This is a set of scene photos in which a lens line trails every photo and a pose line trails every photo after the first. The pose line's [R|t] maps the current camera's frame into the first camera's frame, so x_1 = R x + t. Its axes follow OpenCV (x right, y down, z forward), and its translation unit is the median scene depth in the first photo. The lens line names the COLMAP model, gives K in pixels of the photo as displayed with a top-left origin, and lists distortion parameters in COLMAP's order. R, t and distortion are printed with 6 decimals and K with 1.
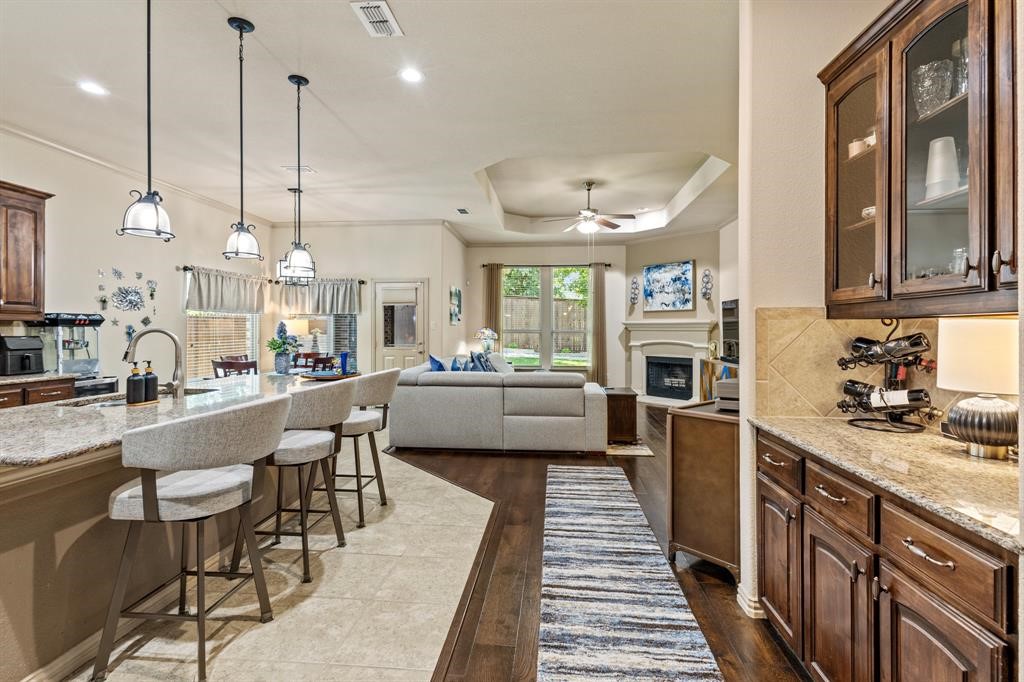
lens RADIAL K [[478.7, 0, 511.3], [0, 478.7, 332.7], [0, 0, 1]] dist [0.011832, -0.001442]
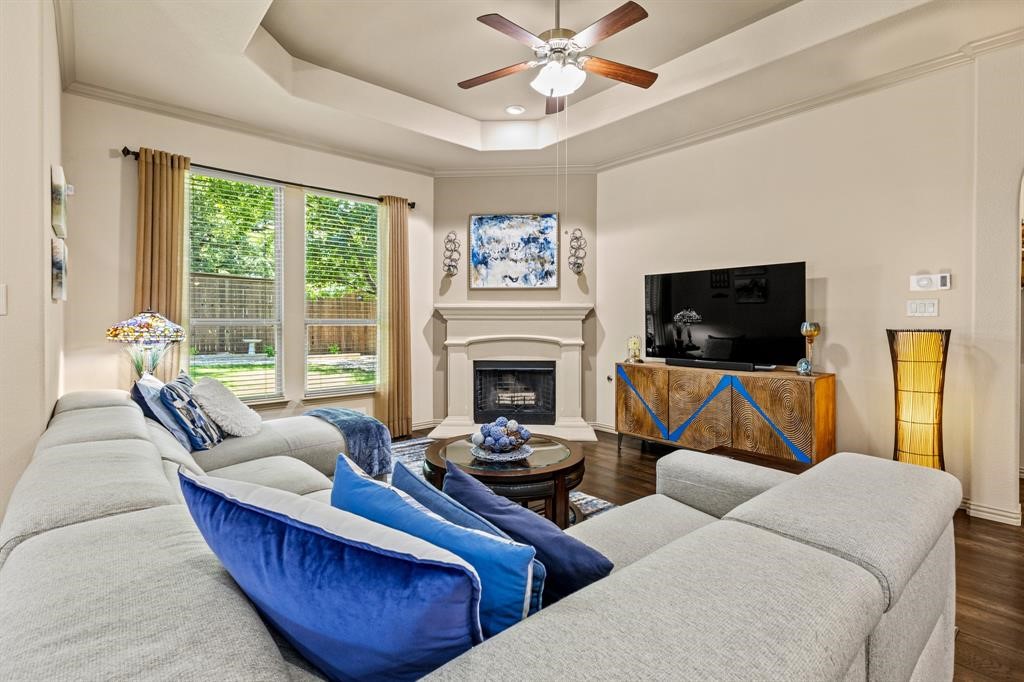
lens RADIAL K [[478.7, 0, 507.5], [0, 478.7, 316.9], [0, 0, 1]] dist [0.011832, -0.001442]
pose [[0.684804, 0.003222, 0.728720, -0.140831], [0.005573, 0.999938, -0.009658, -0.001653], [-0.728706, 0.010675, 0.684744, 0.554164]]
